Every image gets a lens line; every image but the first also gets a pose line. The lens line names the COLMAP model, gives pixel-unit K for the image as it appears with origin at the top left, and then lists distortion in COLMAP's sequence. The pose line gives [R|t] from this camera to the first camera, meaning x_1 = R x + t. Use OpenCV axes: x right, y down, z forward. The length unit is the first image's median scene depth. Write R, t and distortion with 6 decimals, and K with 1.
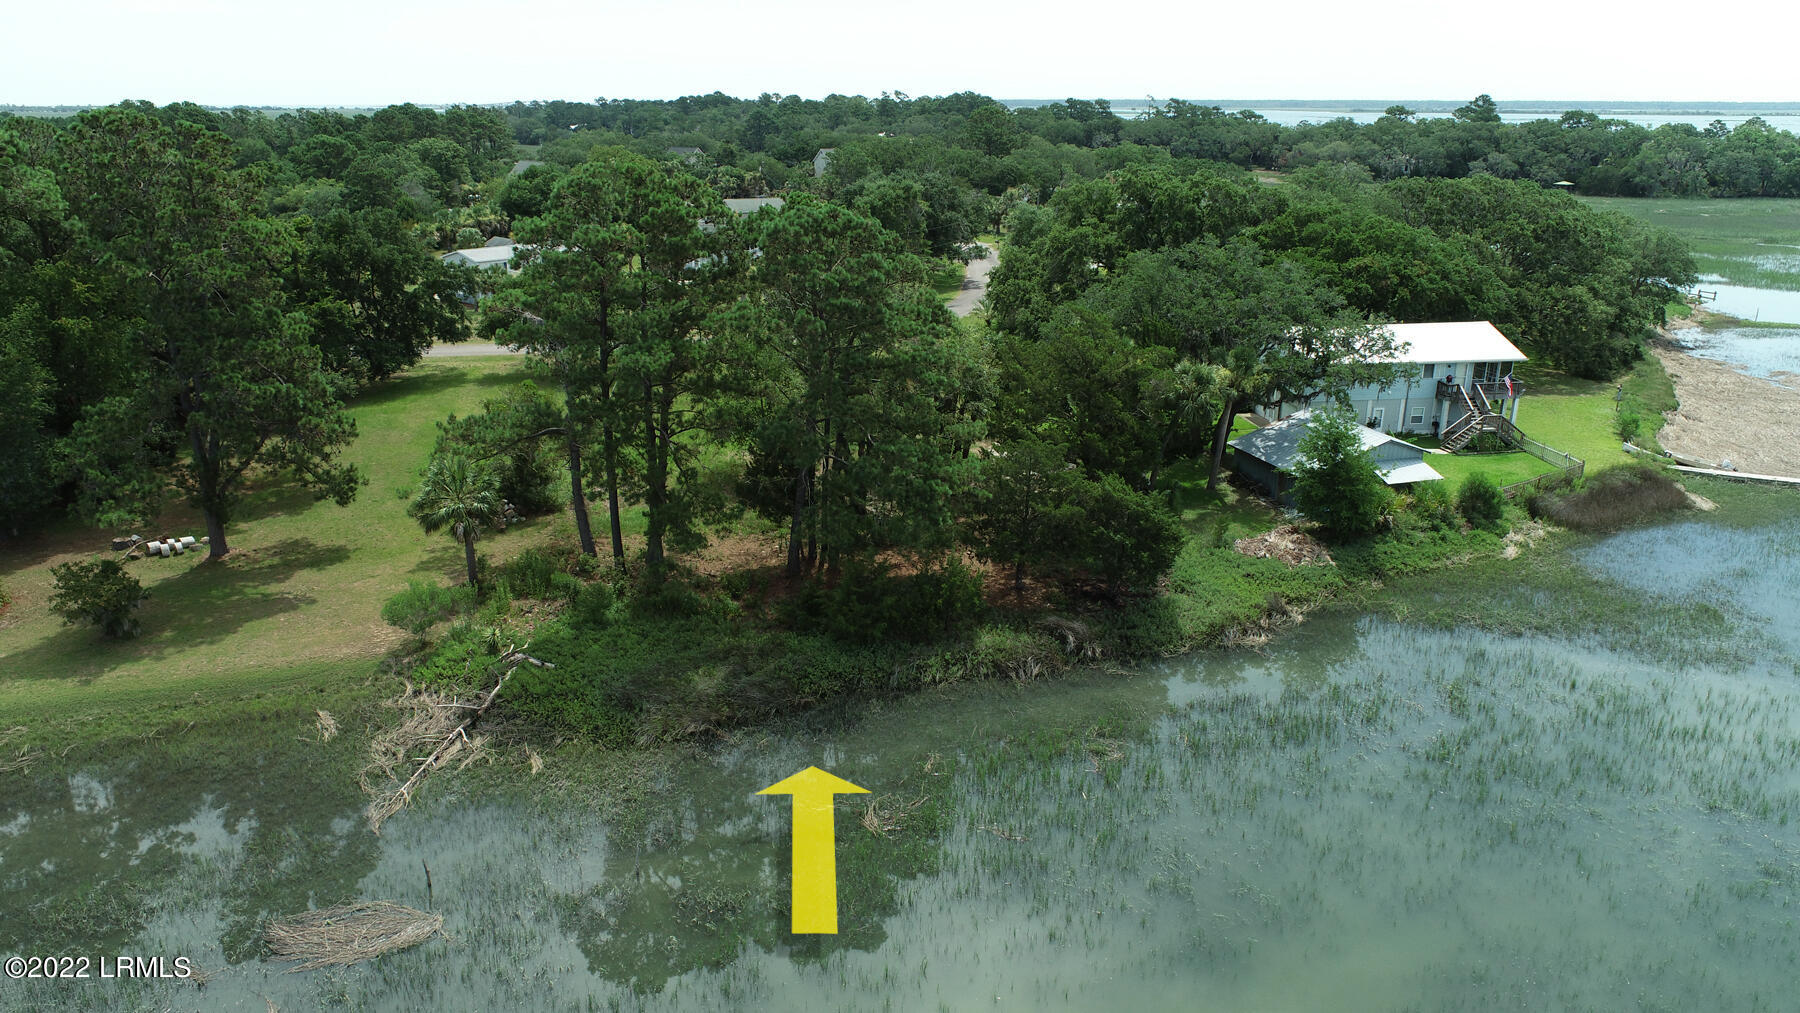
lens RADIAL K [[1213.0, 0, 900.6], [0, 1213.0, 501.6], [0, 0, 1]] dist [-0.015452, 0.007384]
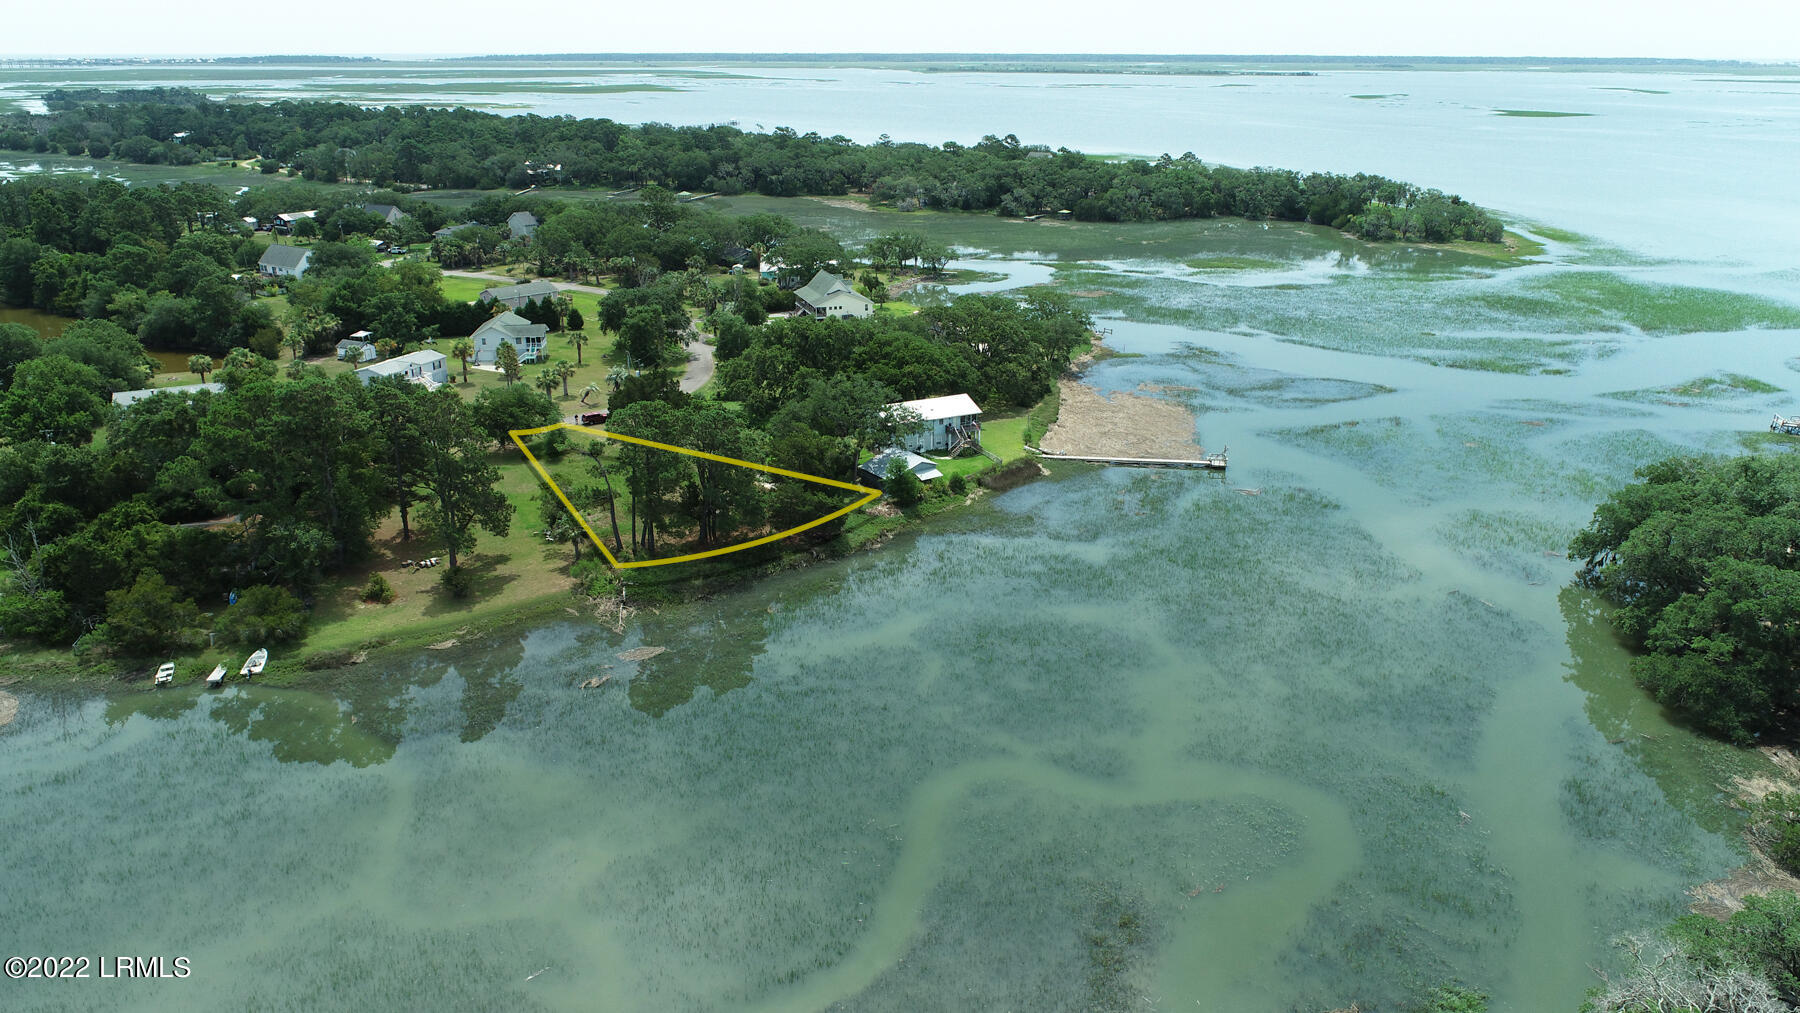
lens RADIAL K [[1213.0, 0, 901.6], [0, 1213.0, 509.9], [0, 0, 1]] dist [-0.015452, 0.007384]
pose [[0.949457, -0.110264, 0.293892, -0.386235], [0.096535, 0.993467, 0.060866, -0.111115], [-0.298684, -0.029419, 0.953899, -1.398015]]
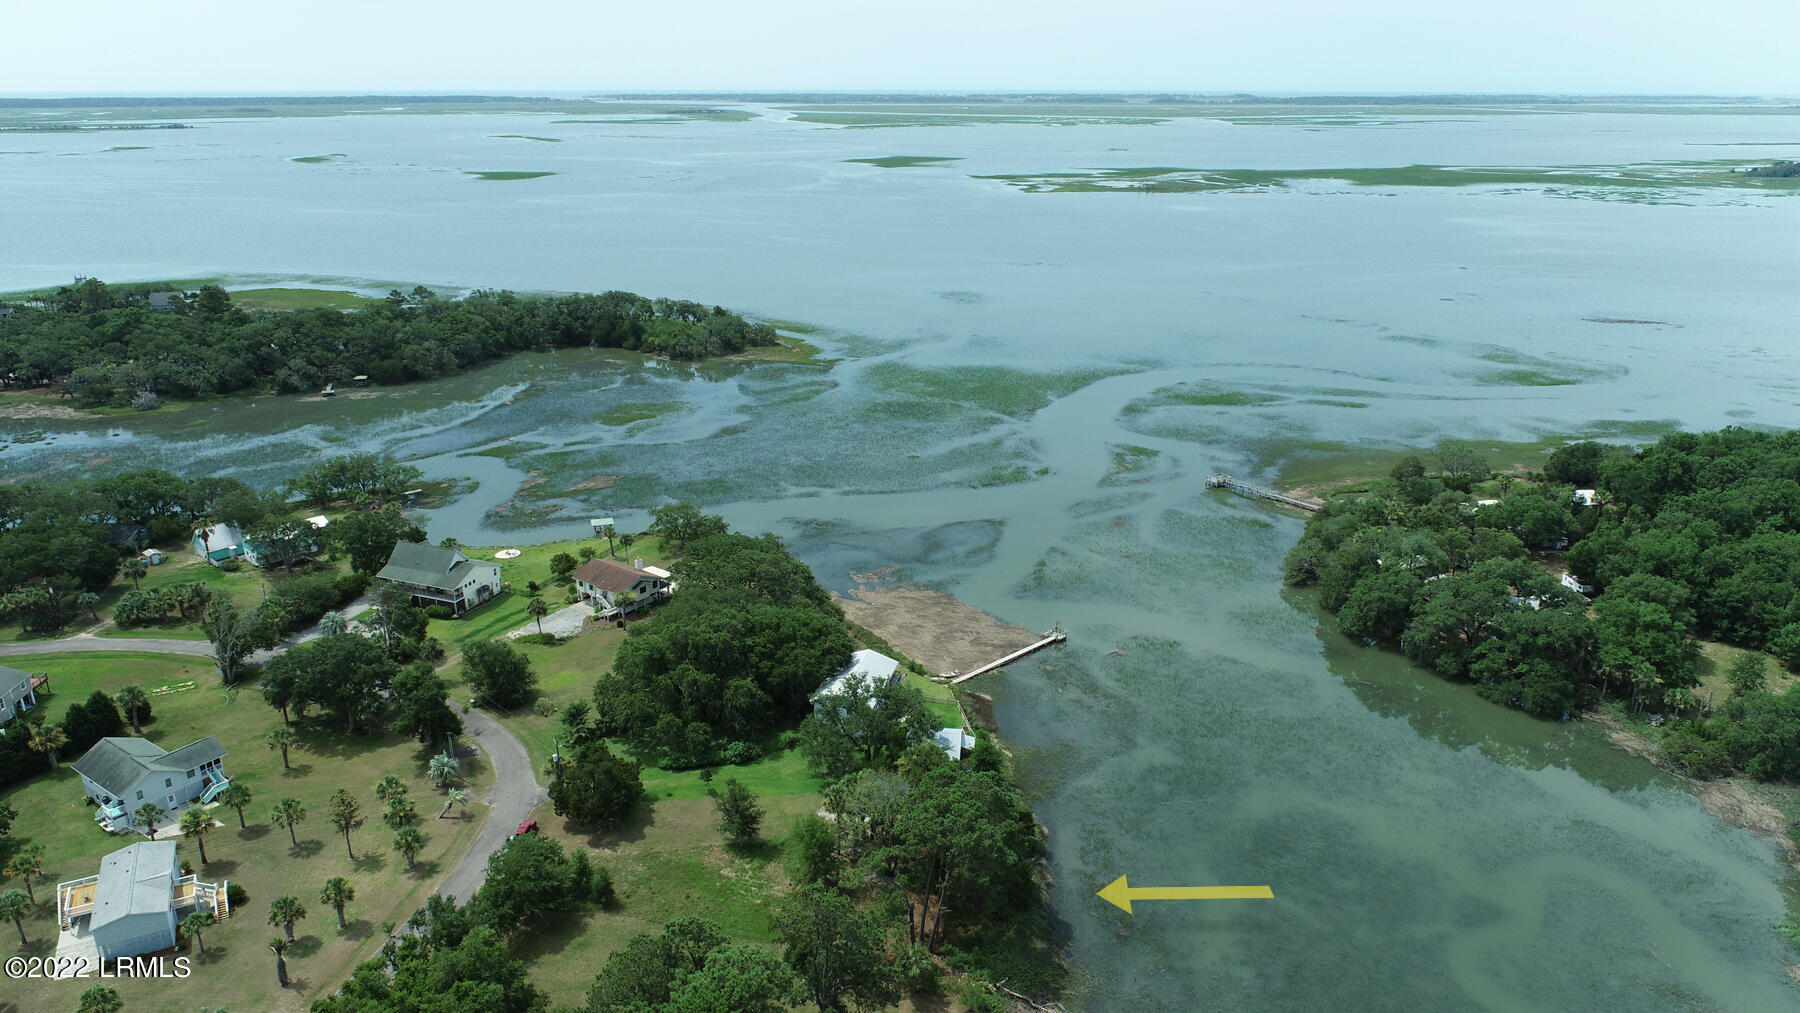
lens RADIAL K [[1213.0, 0, 909.1], [0, 1213.0, 505.0], [0, 0, 1]] dist [-0.015452, 0.007384]
pose [[0.370512, -0.304199, 0.877601, -1.810957], [0.287512, 0.936004, 0.203059, -1.091815], [-0.883209, 0.177085, 0.434262, -0.126263]]
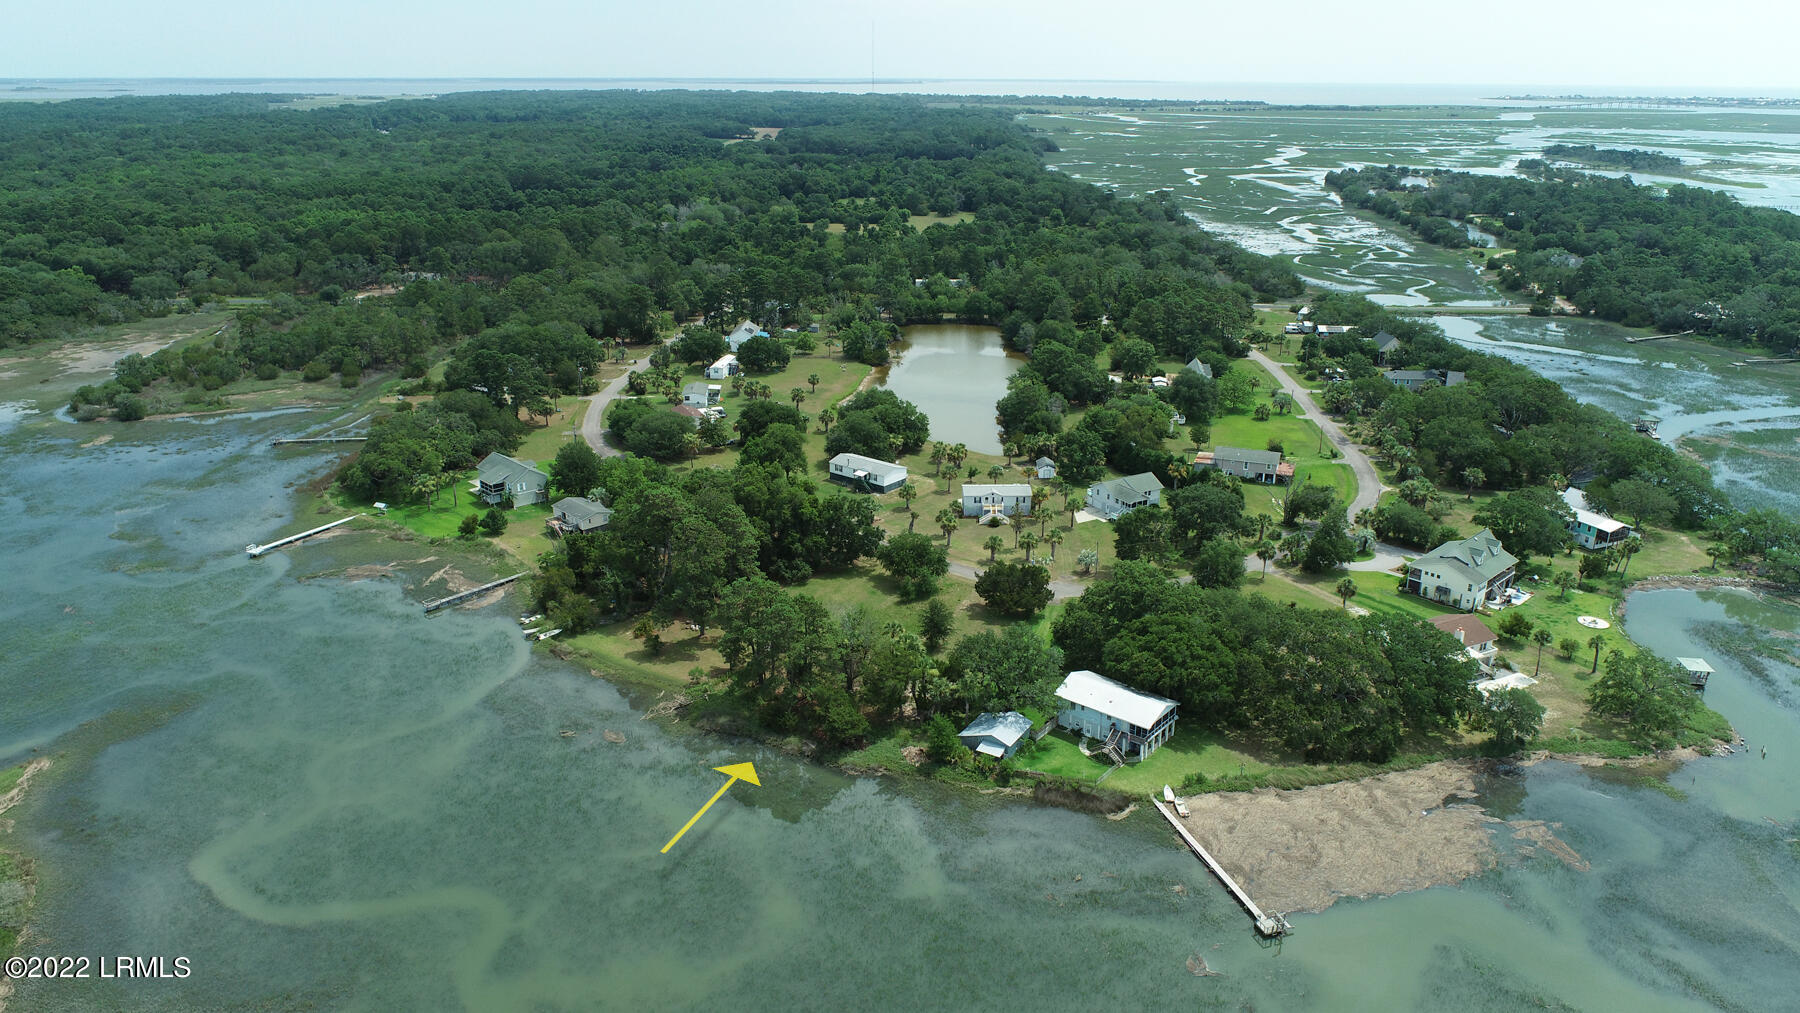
lens RADIAL K [[1213.0, 0, 896.0], [0, 1213.0, 510.0], [0, 0, 1]] dist [-0.015452, 0.007384]
pose [[0.669539, 0.252090, -0.698690, 1.971367], [-0.234130, 0.964320, 0.123568, -0.792369], [0.704911, 0.080851, 0.704672, -0.994428]]
